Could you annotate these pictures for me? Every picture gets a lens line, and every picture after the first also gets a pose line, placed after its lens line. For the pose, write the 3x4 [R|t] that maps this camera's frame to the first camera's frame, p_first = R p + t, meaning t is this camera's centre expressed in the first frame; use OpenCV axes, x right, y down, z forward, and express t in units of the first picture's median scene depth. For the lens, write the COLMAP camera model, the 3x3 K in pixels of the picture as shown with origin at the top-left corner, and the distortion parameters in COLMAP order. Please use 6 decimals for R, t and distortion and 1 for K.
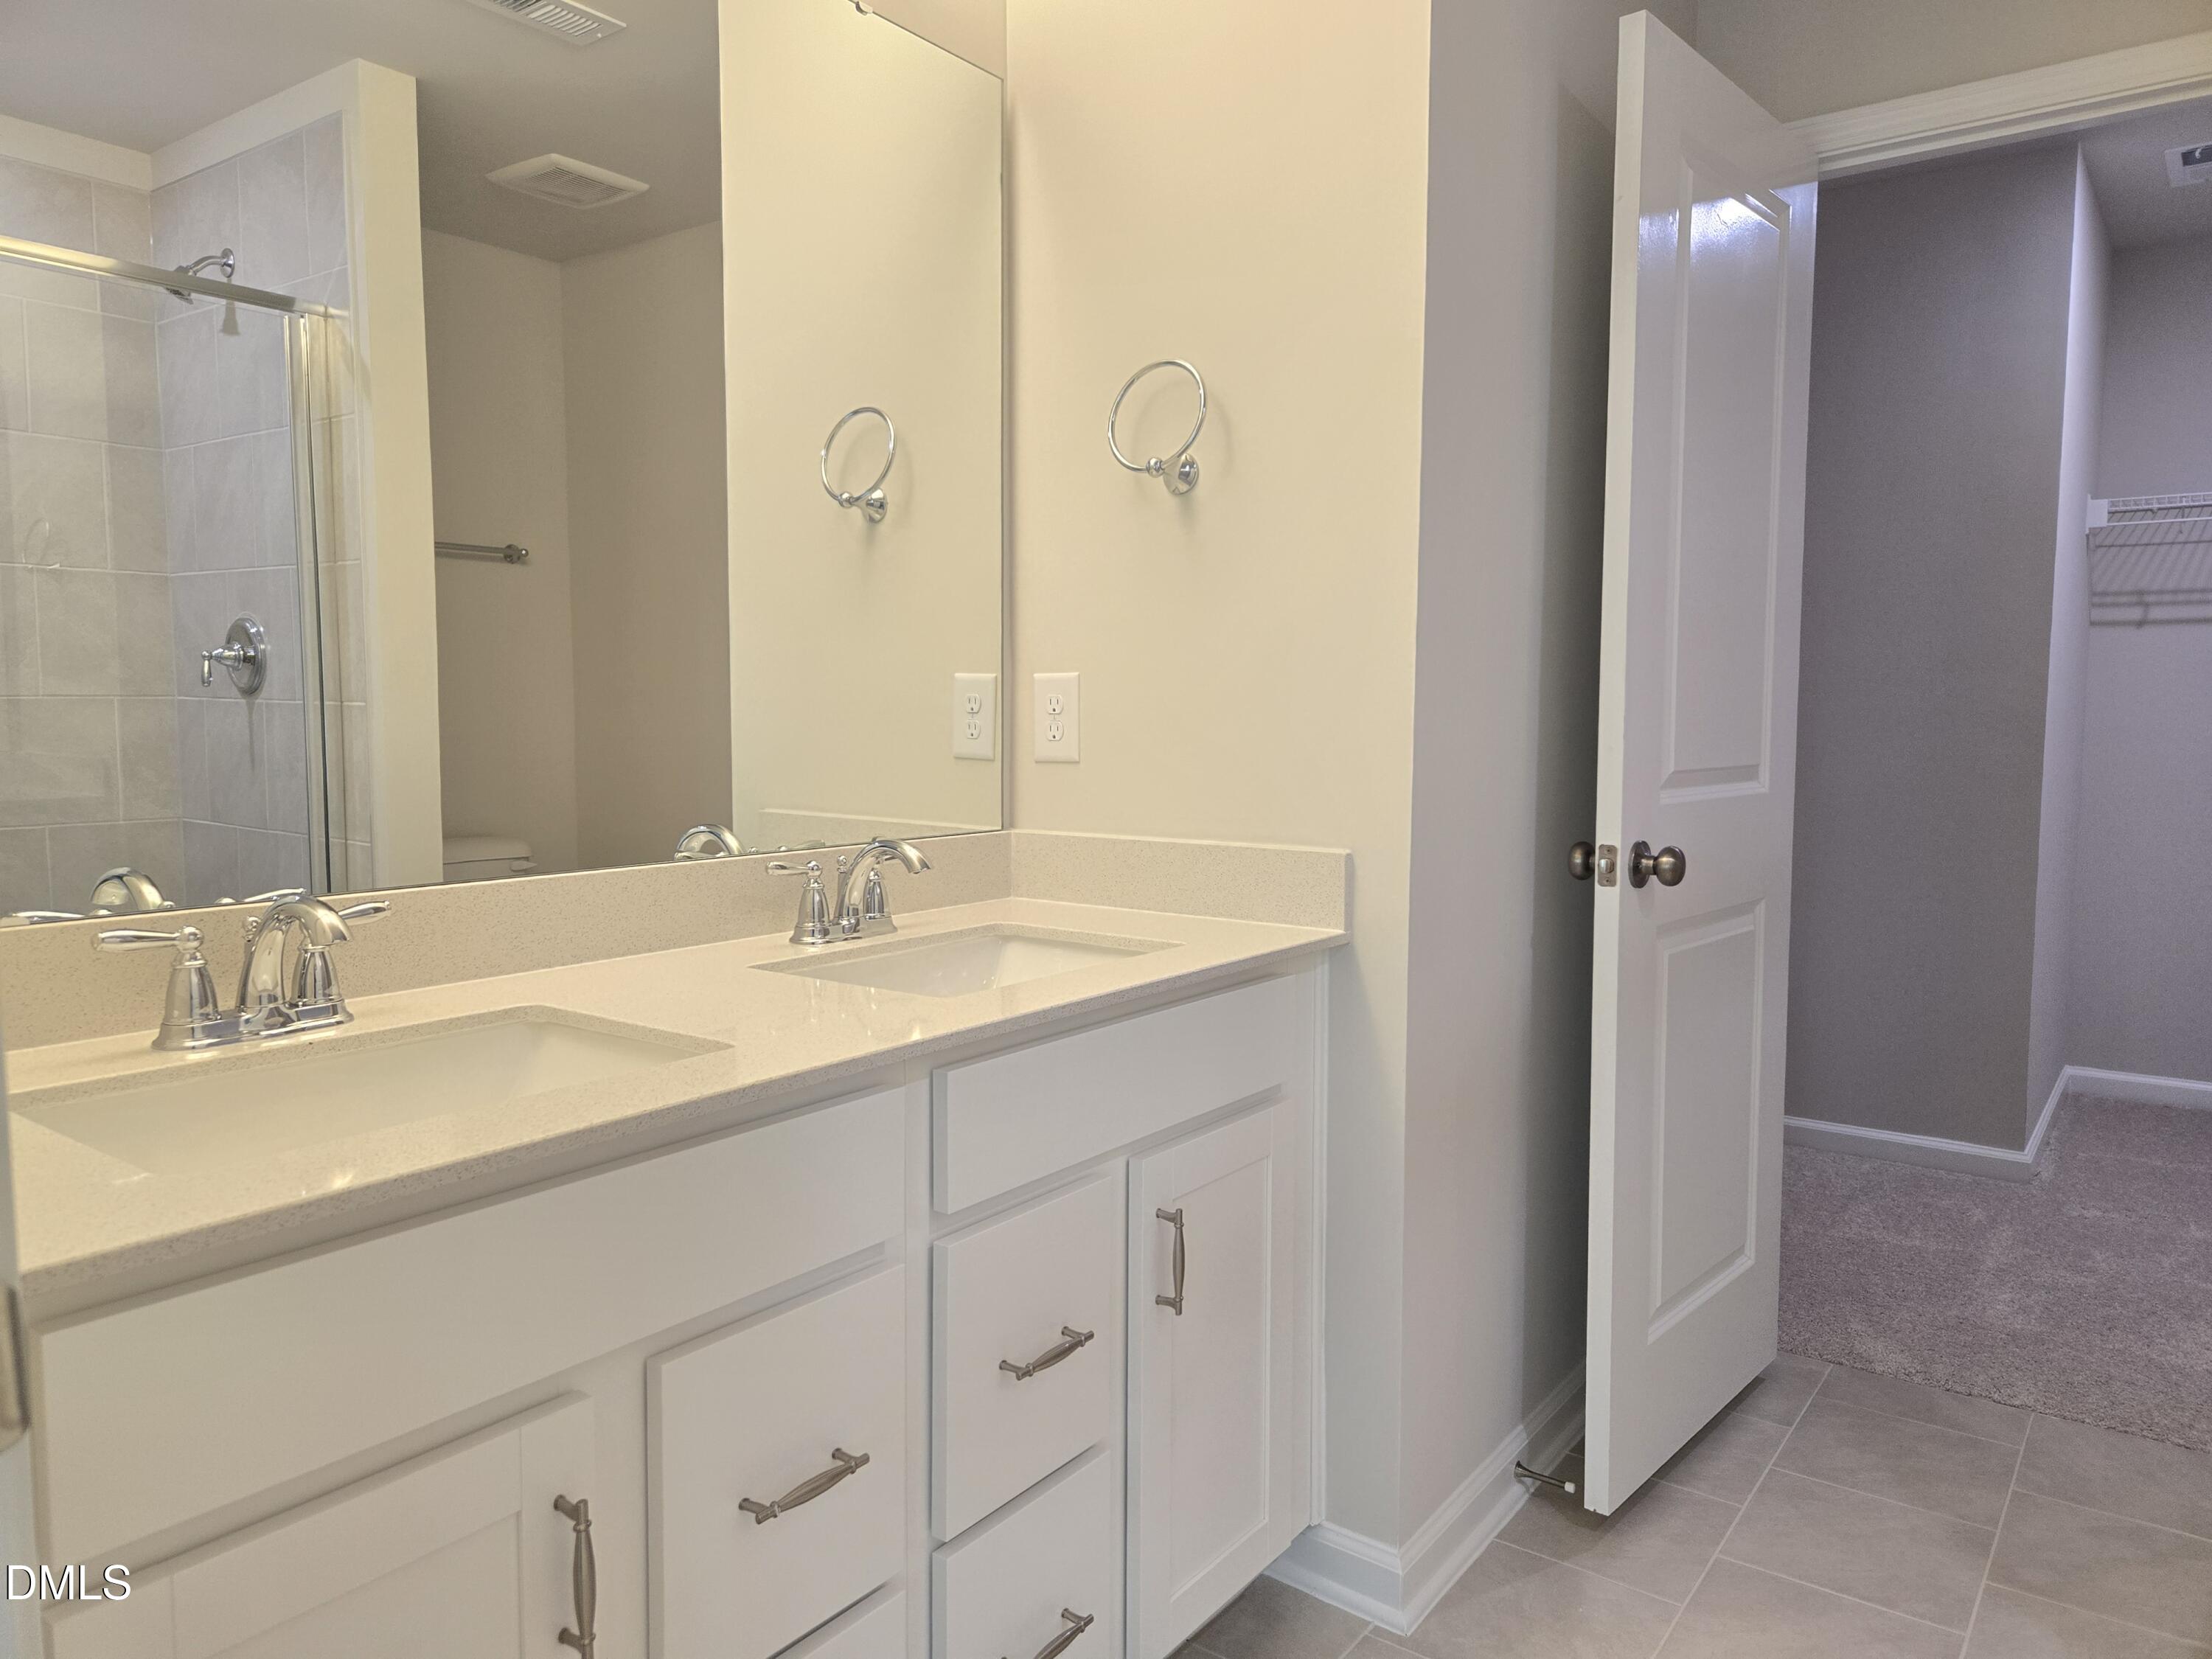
lens RADIAL K [[1491.7, 0, 1116.6], [0, 1491.7, 820.0], [0, 0, 1]] dist [0.101434, 0.002686]
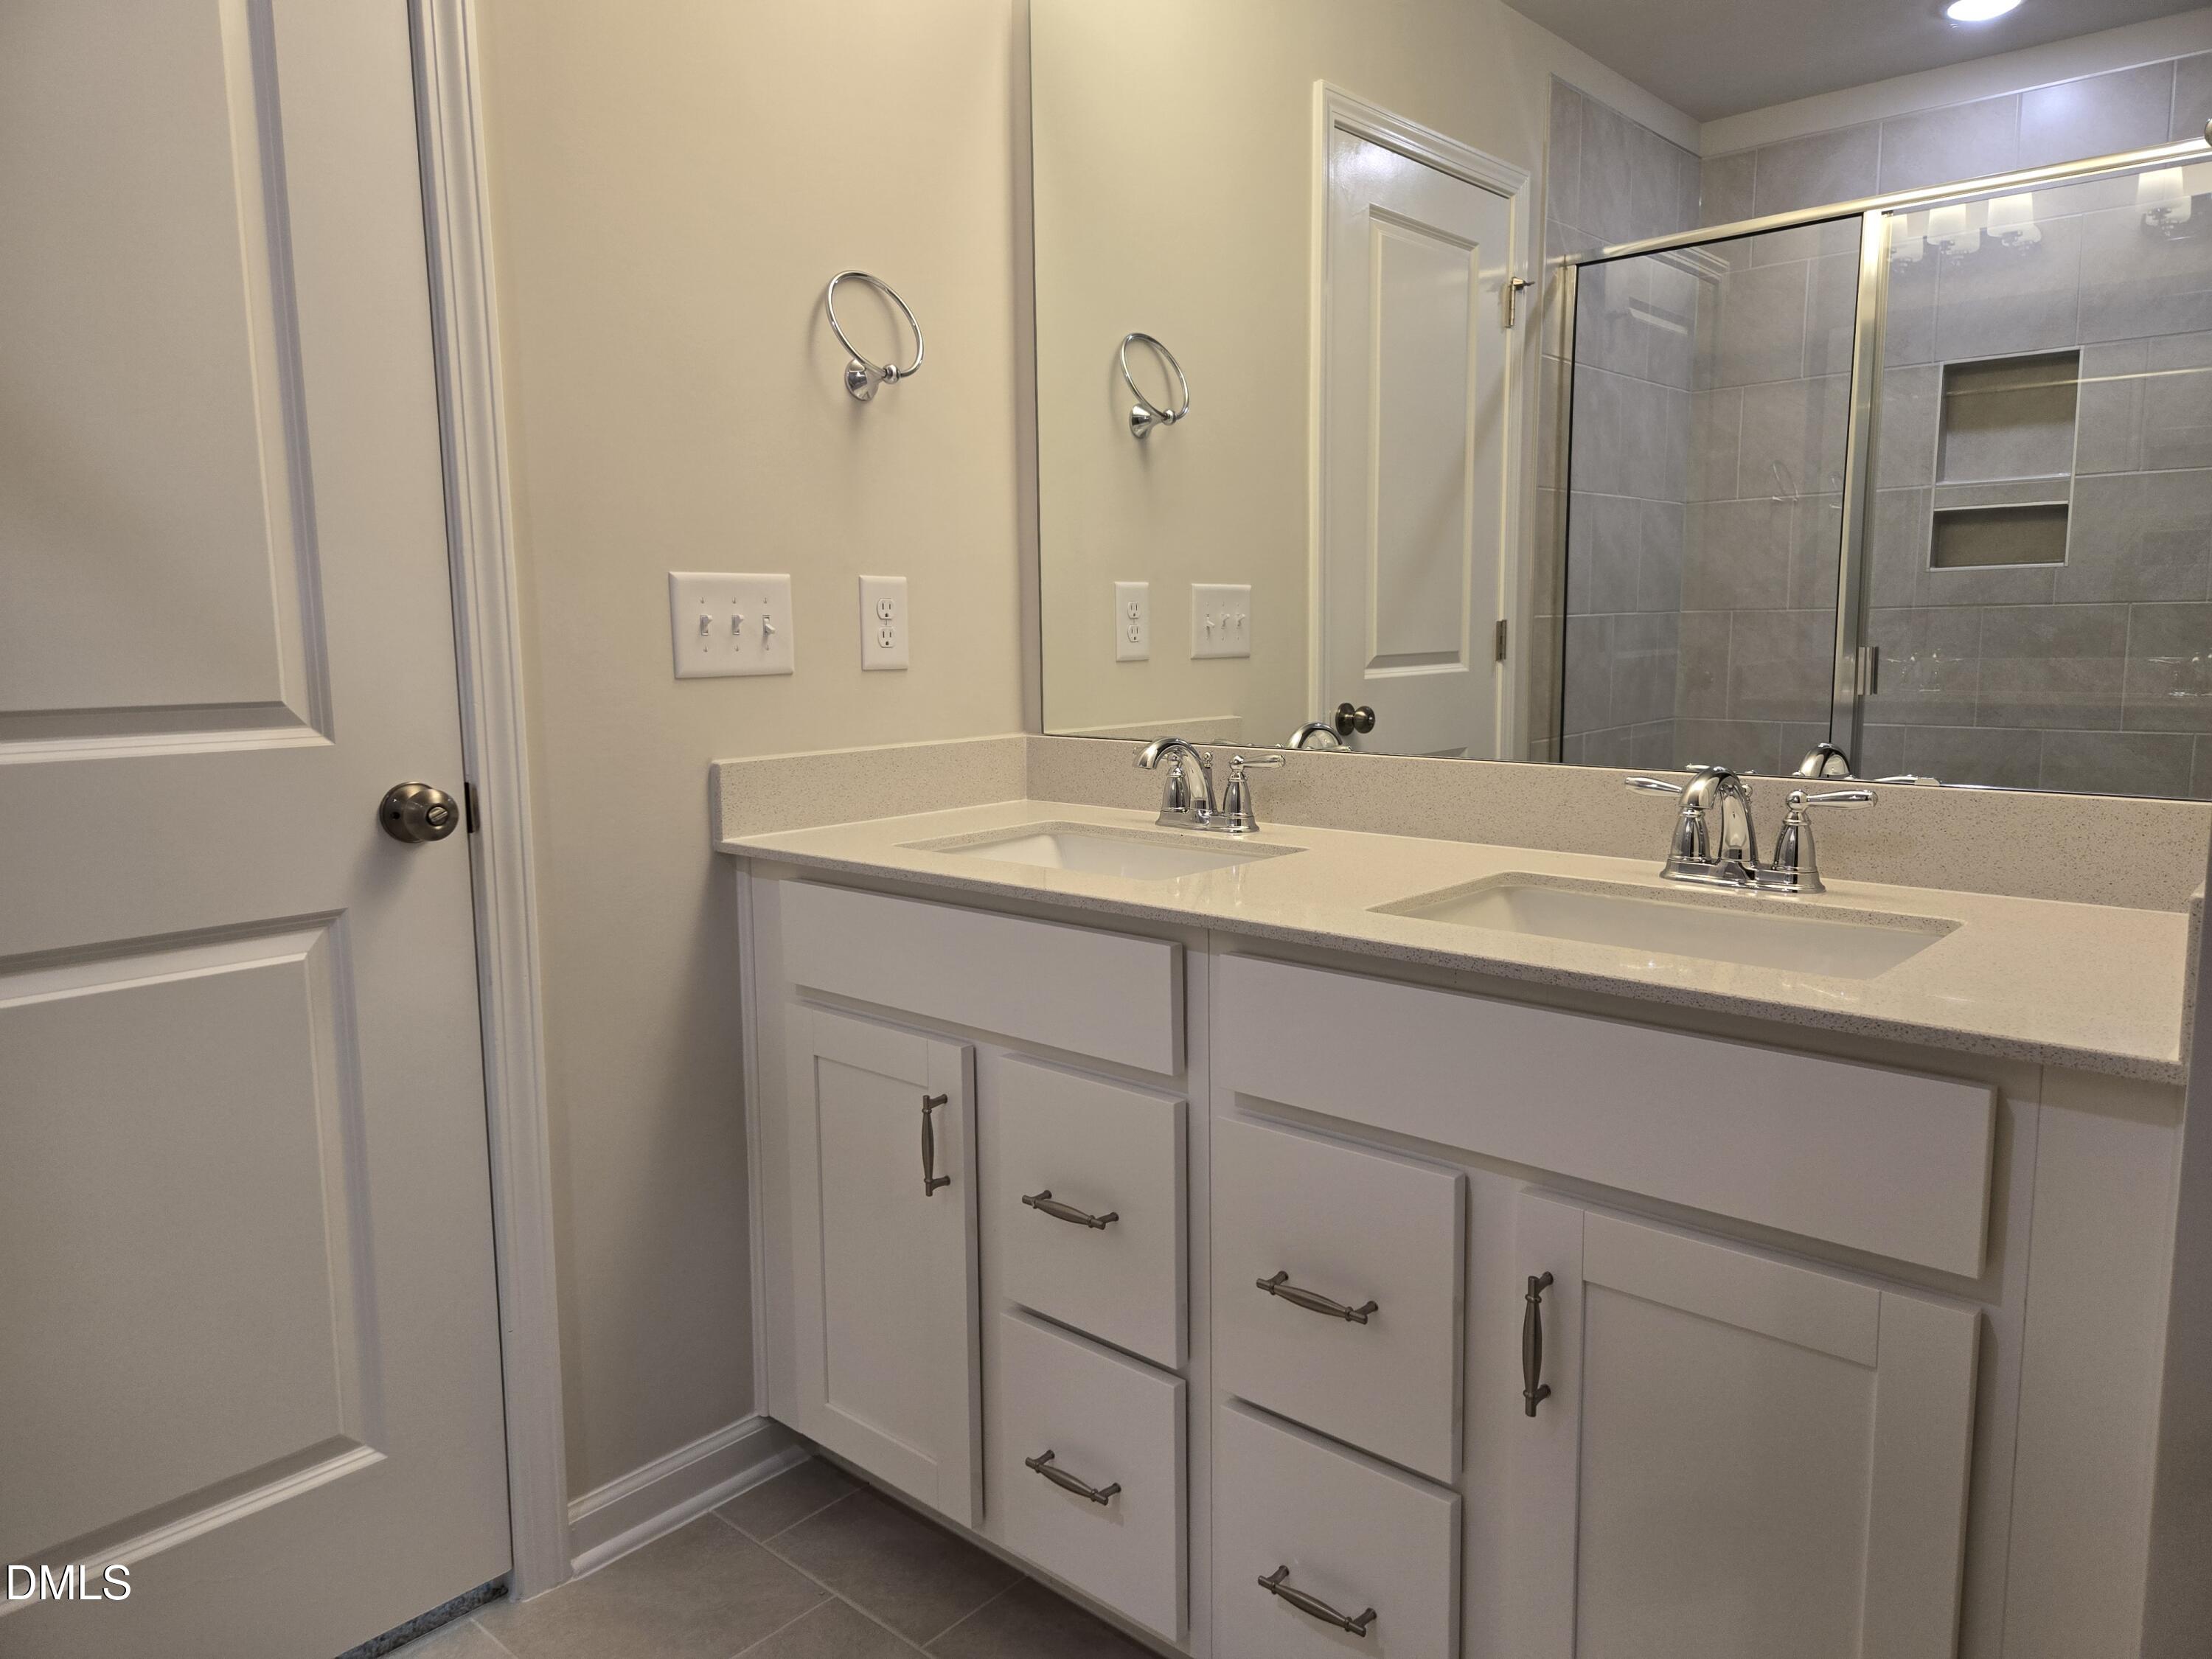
lens RADIAL K [[1491.7, 0, 1119.1], [0, 1491.7, 829.1], [0, 0, 1]] dist [0.101434, 0.002686]
pose [[-0.088248, 0.166124, -0.982148, 0.687885], [-0.063336, 0.983064, 0.171970, -0.076163], [0.994083, 0.077381, -0.076232, 0.769461]]
